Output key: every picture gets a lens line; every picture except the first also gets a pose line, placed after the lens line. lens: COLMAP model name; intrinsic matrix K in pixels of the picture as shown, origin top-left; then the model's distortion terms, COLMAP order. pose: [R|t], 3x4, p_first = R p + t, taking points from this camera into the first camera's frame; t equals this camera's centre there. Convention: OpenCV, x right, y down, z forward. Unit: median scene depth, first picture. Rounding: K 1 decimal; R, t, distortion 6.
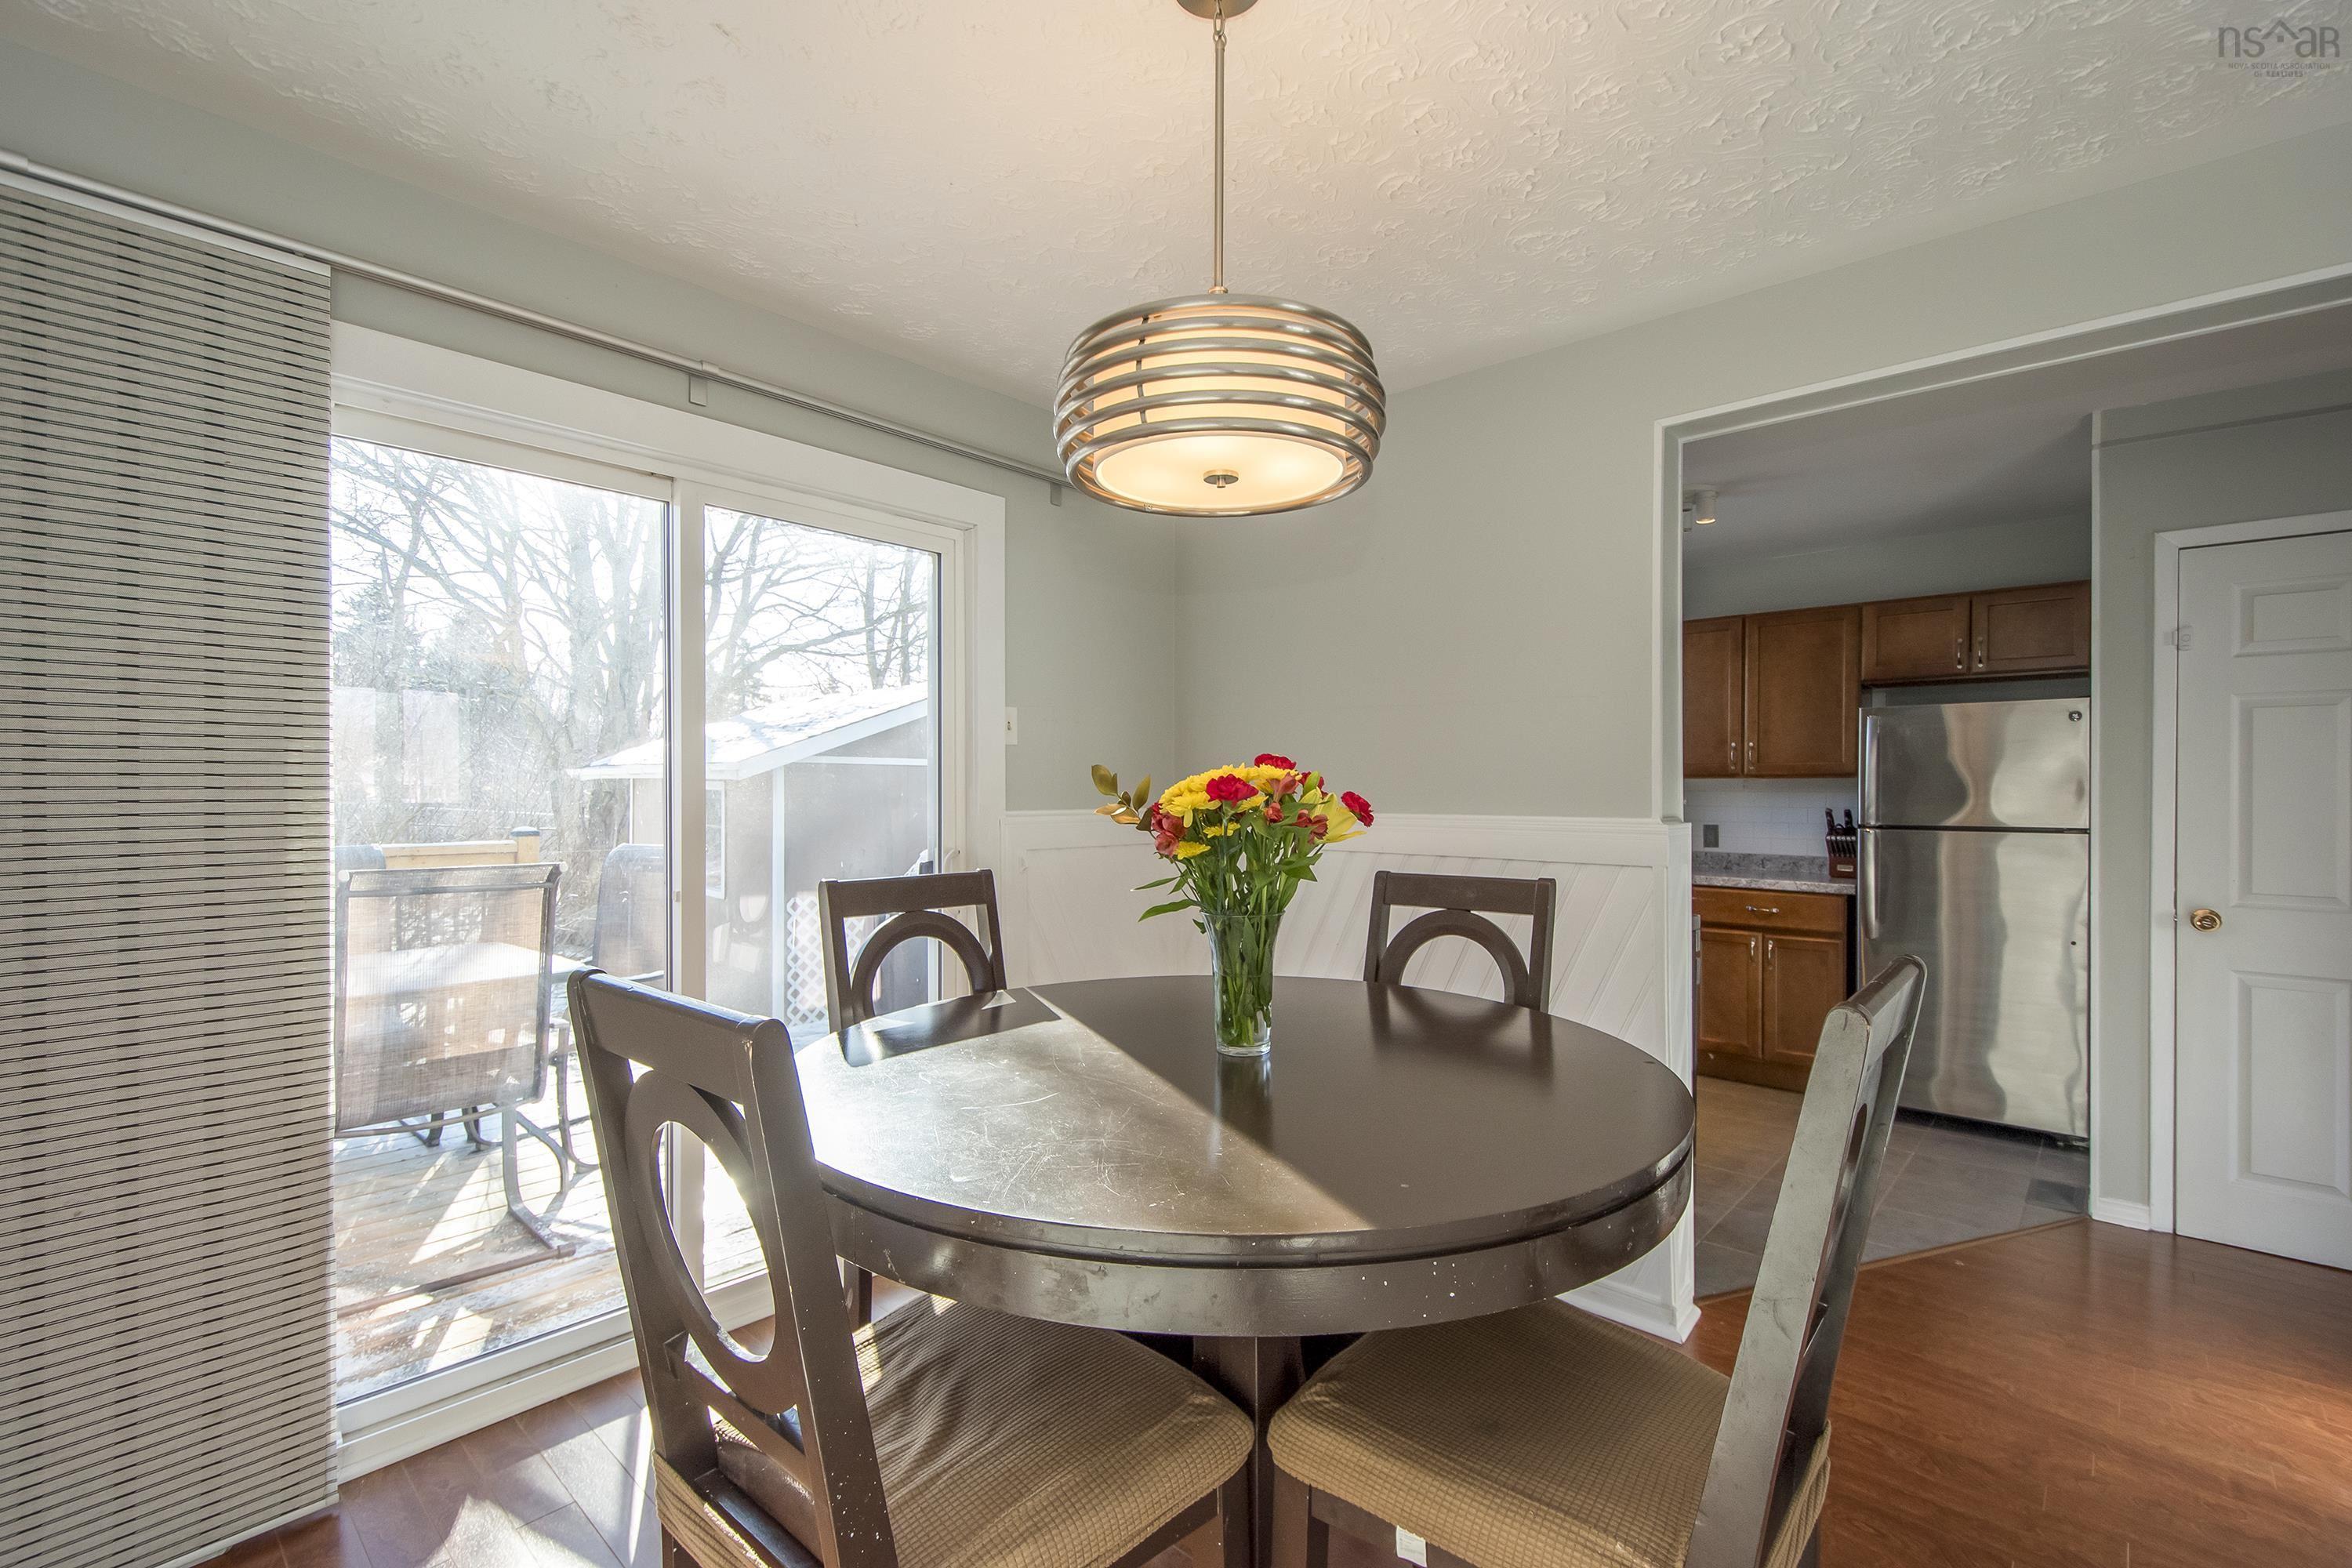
lens RADIAL K [[1067.9, 0, 1177.5], [0, 1067.9, 787.8], [0, 0, 1]] dist [0.000440, -0.000736]
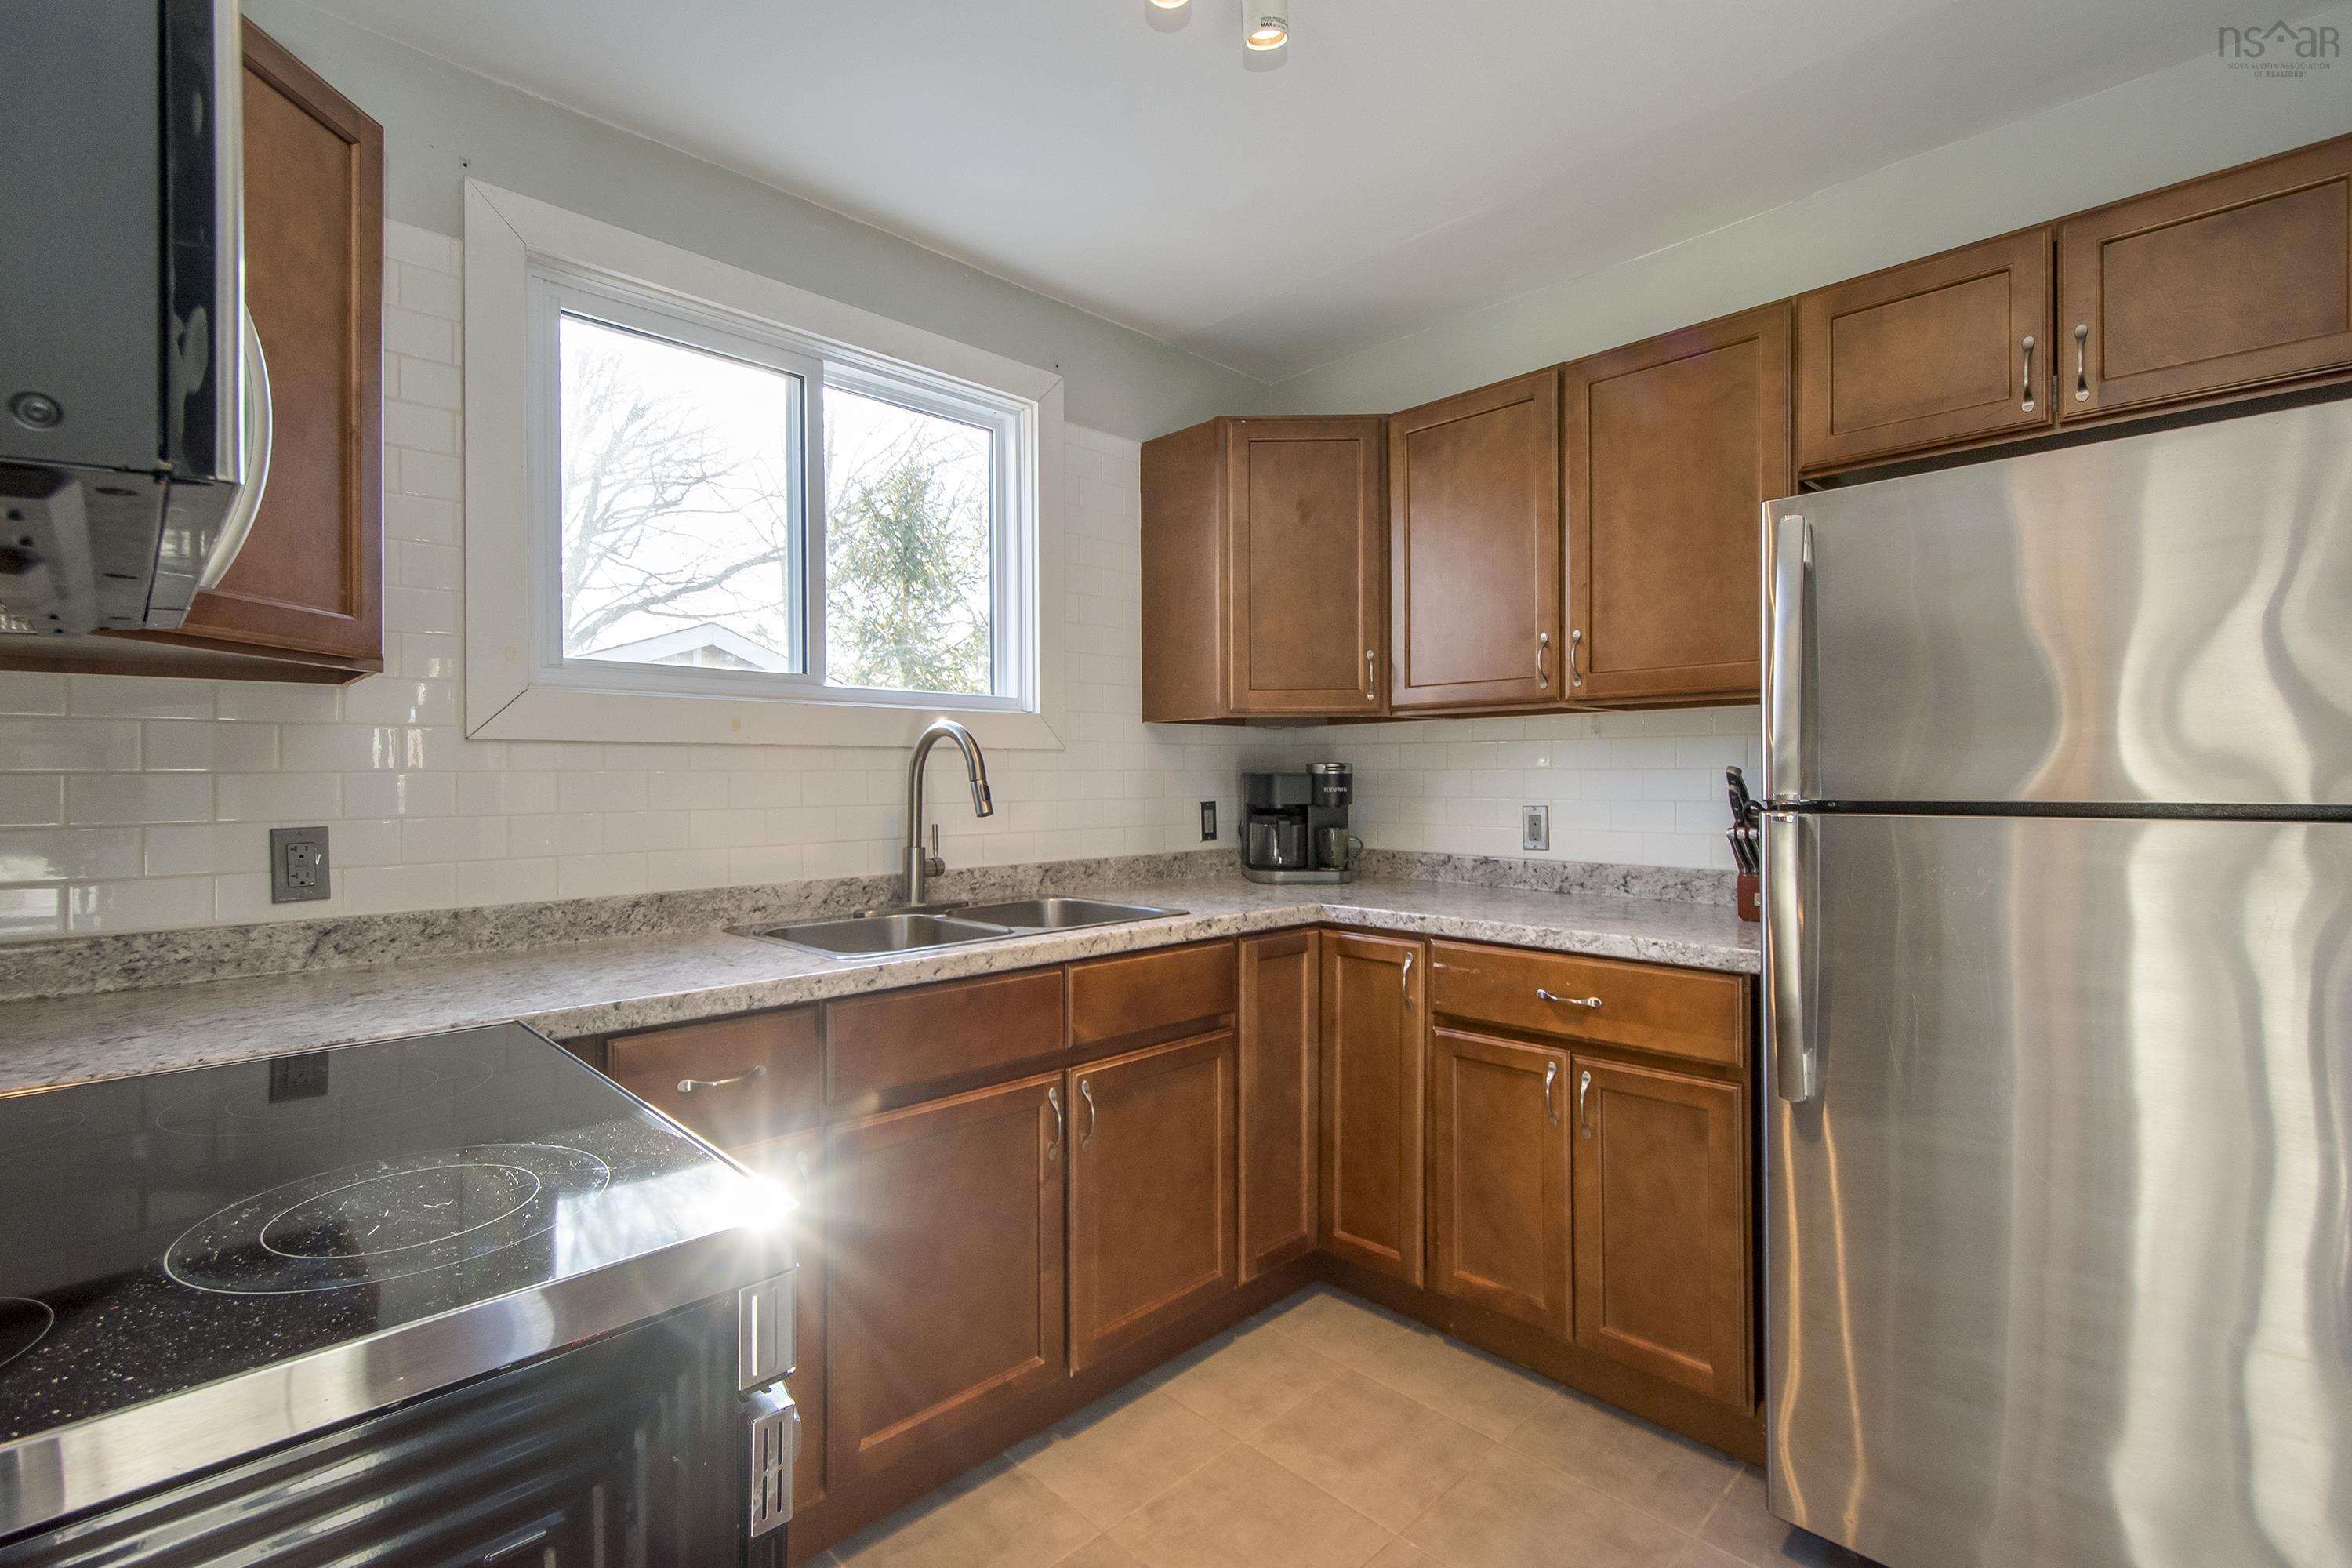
lens RADIAL K [[1067.9, 0, 1169.6], [0, 1067.9, 768.6], [0, 0, 1]] dist [0.000440, -0.000736]
pose [[0.997280, -0.015904, -0.071971, 0.421952], [0.015380, 0.999851, -0.007824, 0.021073], [0.072085, 0.006695, 0.997376, 0.557377]]
